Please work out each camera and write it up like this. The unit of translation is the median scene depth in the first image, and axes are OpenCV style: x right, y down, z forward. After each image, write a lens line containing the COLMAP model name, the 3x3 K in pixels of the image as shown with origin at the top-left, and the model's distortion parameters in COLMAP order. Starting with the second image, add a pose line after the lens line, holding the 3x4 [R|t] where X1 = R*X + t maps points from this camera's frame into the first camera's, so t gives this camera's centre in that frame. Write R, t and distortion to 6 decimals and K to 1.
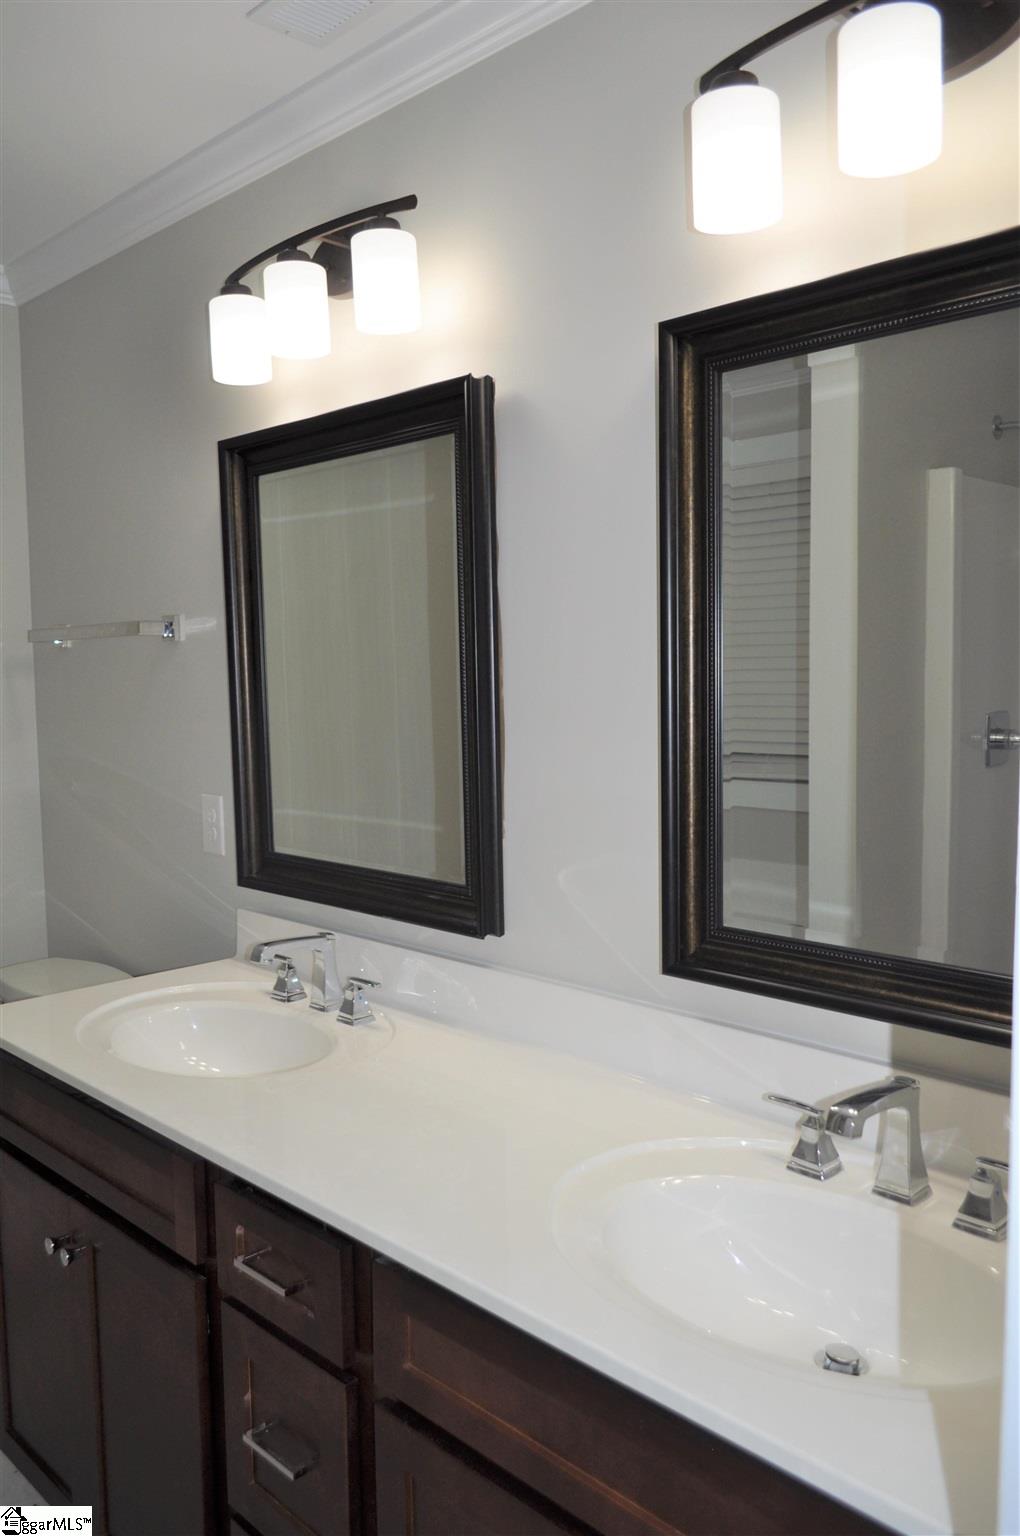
lens RADIAL K [[1201.9, 0, 512.7], [0, 1201.9, 780.2], [0, 0, 1]] dist [-0.003378, -0.003273]
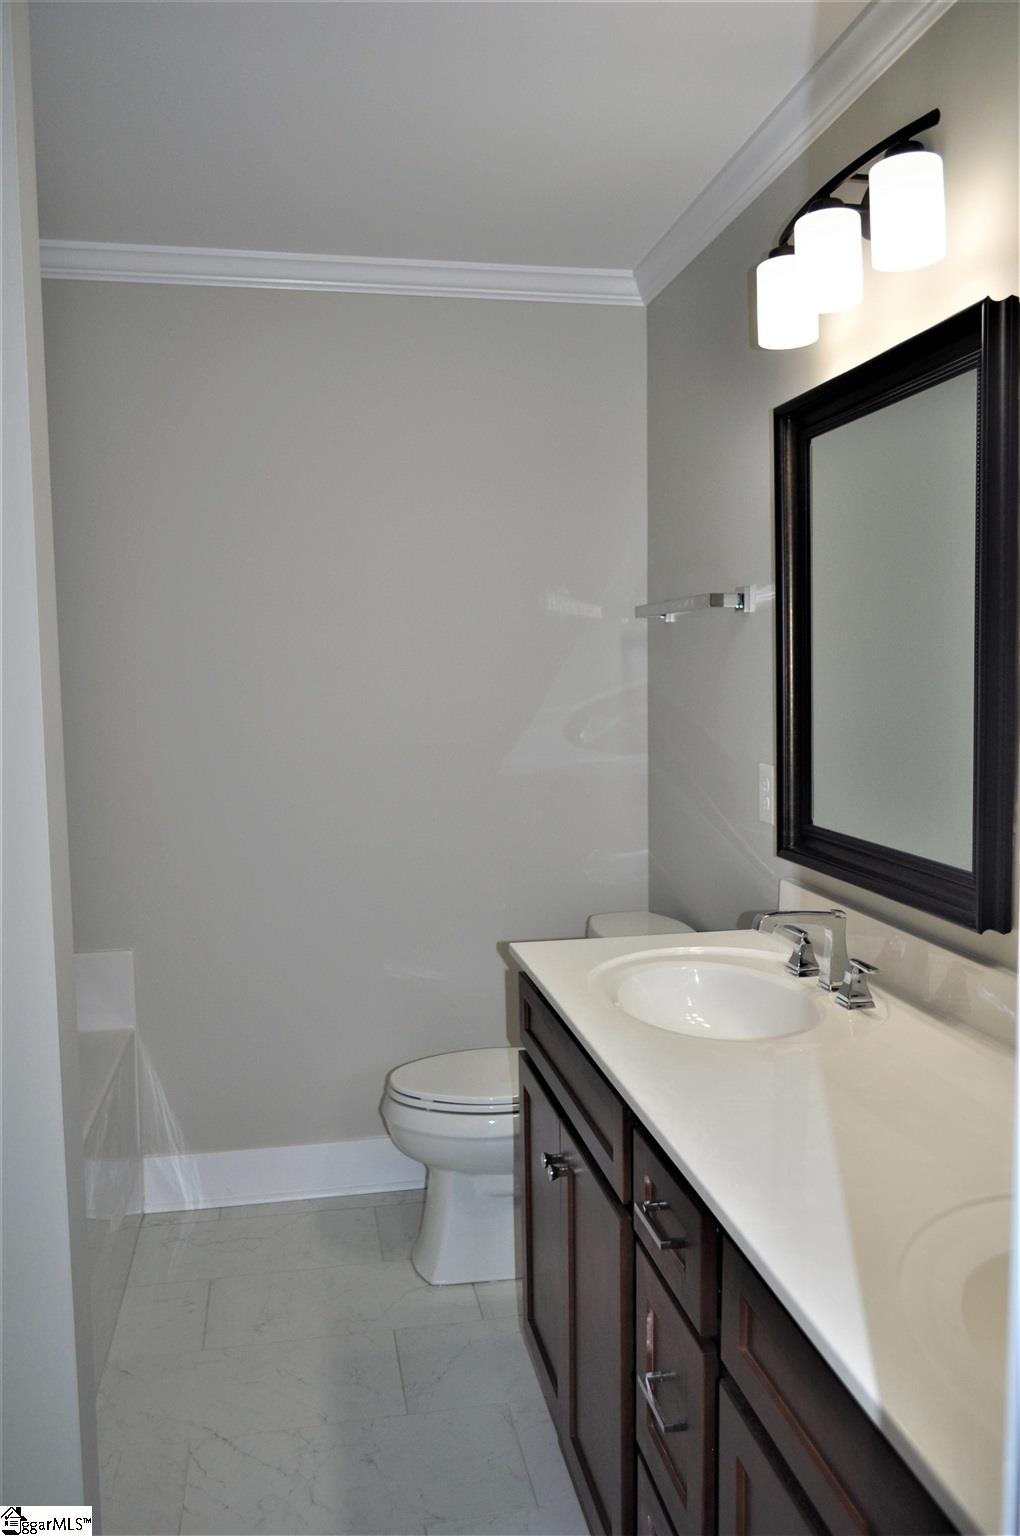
lens RADIAL K [[1201.9, 0, 512.7], [0, 1201.9, 780.2], [0, 0, 1]] dist [-0.003378, -0.003273]
pose [[0.828166, 0.051111, -0.558148, 0.155976], [-0.043264, 0.998692, 0.027259, 0.008134], [0.558811, 0.001573, 0.829293, 0.056852]]
